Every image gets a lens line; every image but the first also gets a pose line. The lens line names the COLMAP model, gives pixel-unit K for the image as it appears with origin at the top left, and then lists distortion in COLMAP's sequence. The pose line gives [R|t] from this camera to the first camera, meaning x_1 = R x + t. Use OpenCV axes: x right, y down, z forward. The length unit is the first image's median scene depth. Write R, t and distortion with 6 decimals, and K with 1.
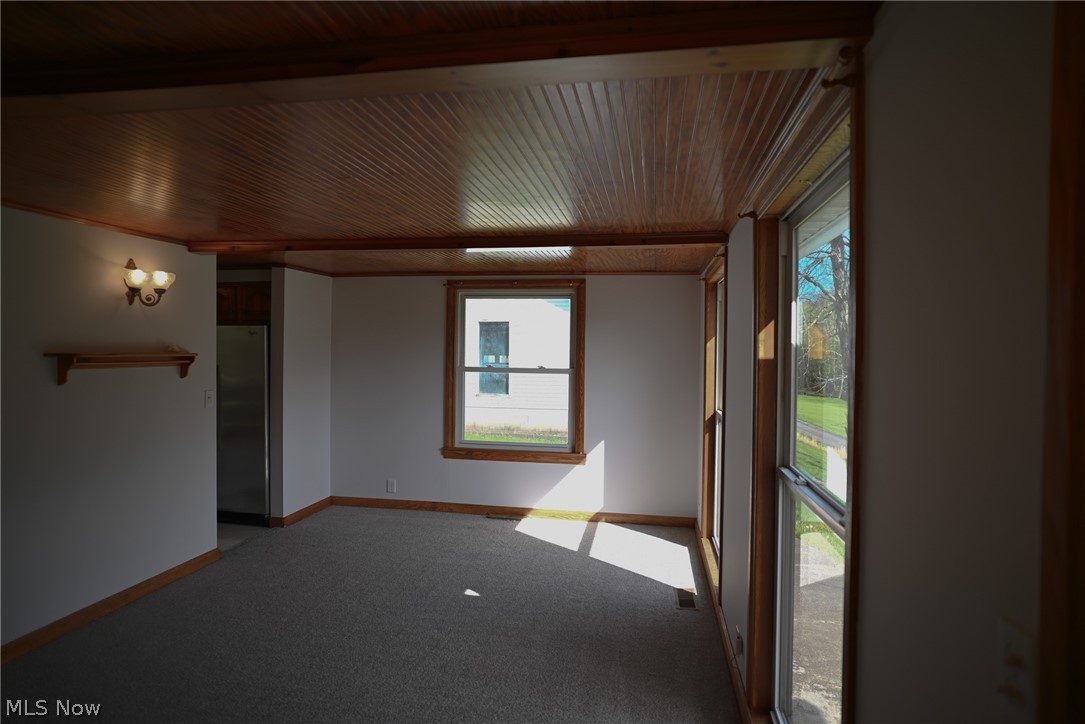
lens RADIAL K [[647.5, 0, 542.5], [0, 647.5, 362.0], [0, 0, 1]] dist [-0.073896, 0.053439]
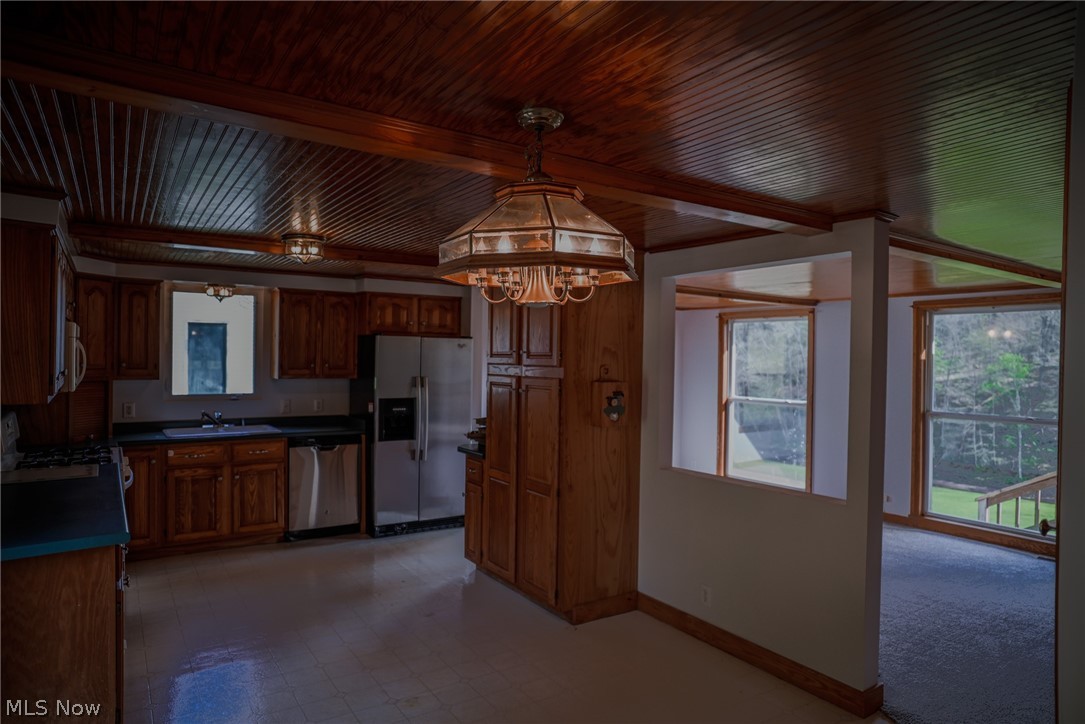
lens RADIAL K [[647.5, 0, 542.5], [0, 647.5, 362.0], [0, 0, 1]] dist [-0.073896, 0.053439]
pose [[0.729110, -0.013111, 0.684271, -1.350809], [0.012740, 0.999903, 0.005583, -0.030771], [-0.684278, 0.004647, 0.729206, 0.210291]]
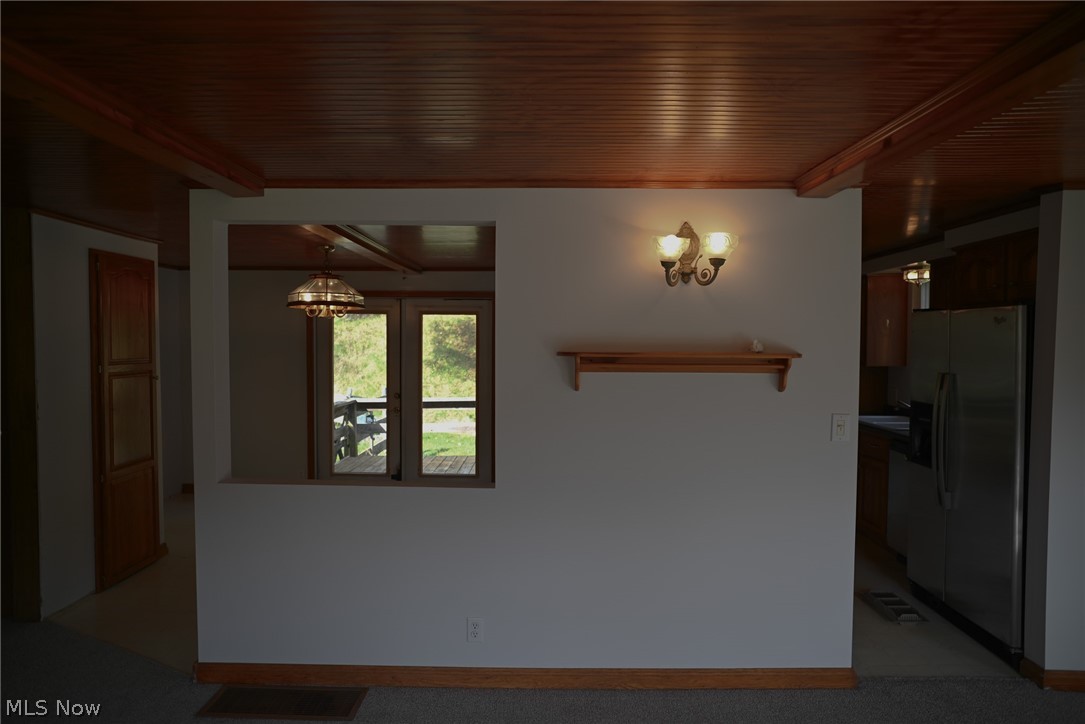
lens RADIAL K [[647.5, 0, 542.5], [0, 647.5, 362.0], [0, 0, 1]] dist [-0.073896, 0.053439]
pose [[0.159236, 0.024035, -0.986948, 0.045974], [-0.022879, 0.999525, 0.020650, -0.013339], [0.986975, 0.019292, 0.159710, 0.648965]]
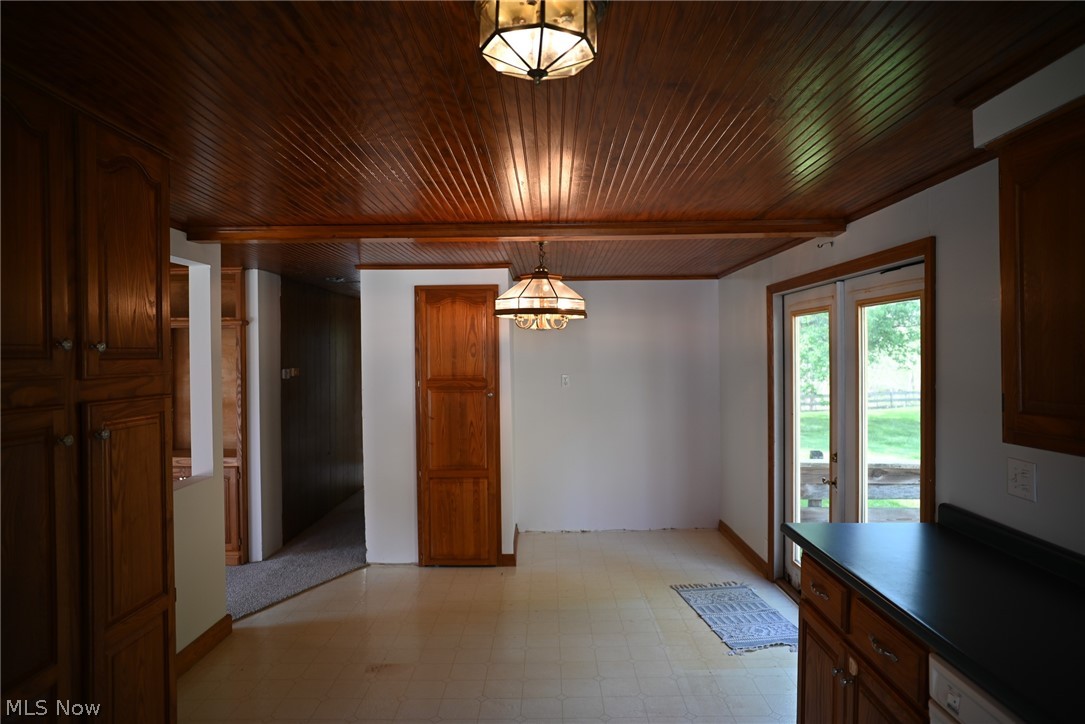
lens RADIAL K [[647.5, 0, 542.5], [0, 647.5, 362.0], [0, 0, 1]] dist [-0.073896, 0.053439]
pose [[-0.987630, -0.000948, -0.156798, -0.969253], [-0.004854, 0.999687, 0.024529, -0.036047], [0.156726, 0.024987, -0.987326, 1.302798]]
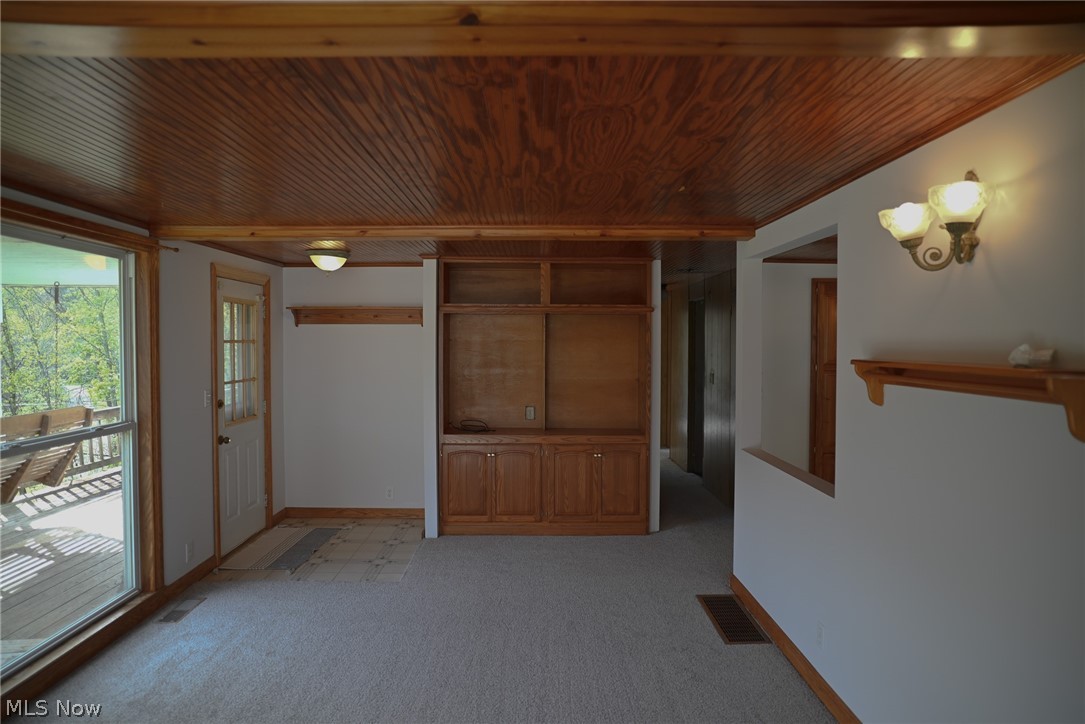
lens RADIAL K [[647.5, 0, 542.5], [0, 647.5, 362.0], [0, 0, 1]] dist [-0.073896, 0.053439]
pose [[-0.984321, -0.005294, -0.176306, -0.213064], [-0.013678, 0.998831, 0.046373, -0.030399], [0.175855, 0.048057, -0.983242, 1.273676]]
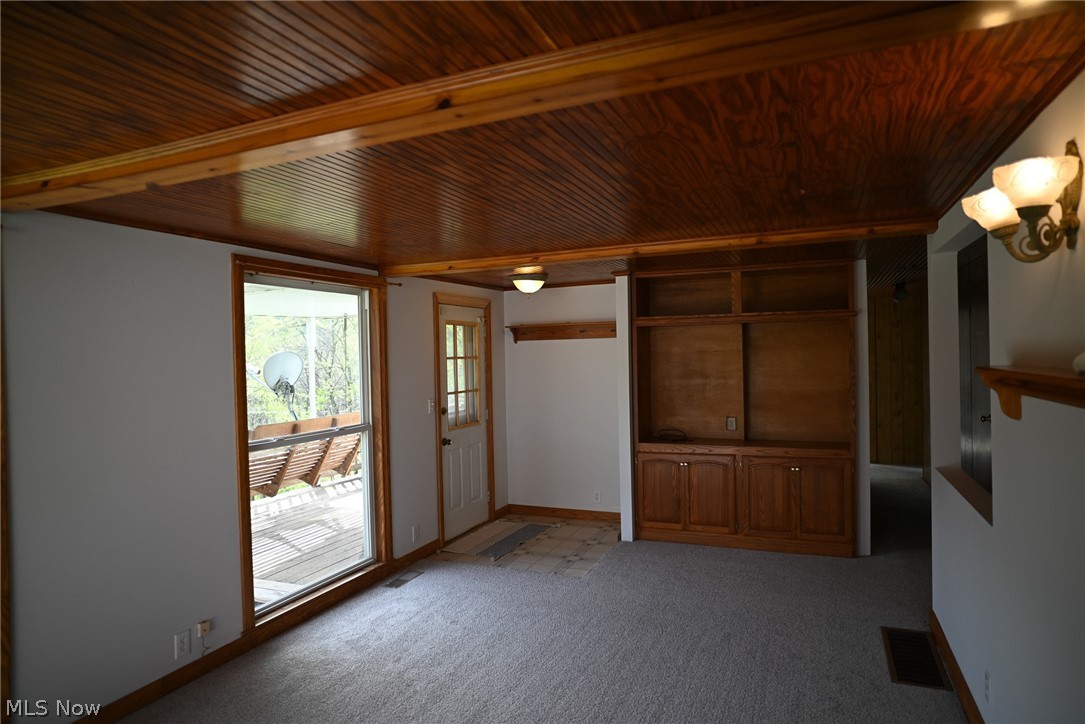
lens RADIAL K [[647.5, 0, 542.5], [0, 647.5, 362.0], [0, 0, 1]] dist [-0.073896, 0.053439]
pose [[-0.970497, 0.011190, 0.240855, -0.367614], [0.018746, 0.999401, 0.029107, -0.034003], [-0.240384, 0.032763, -0.970125, 1.321752]]
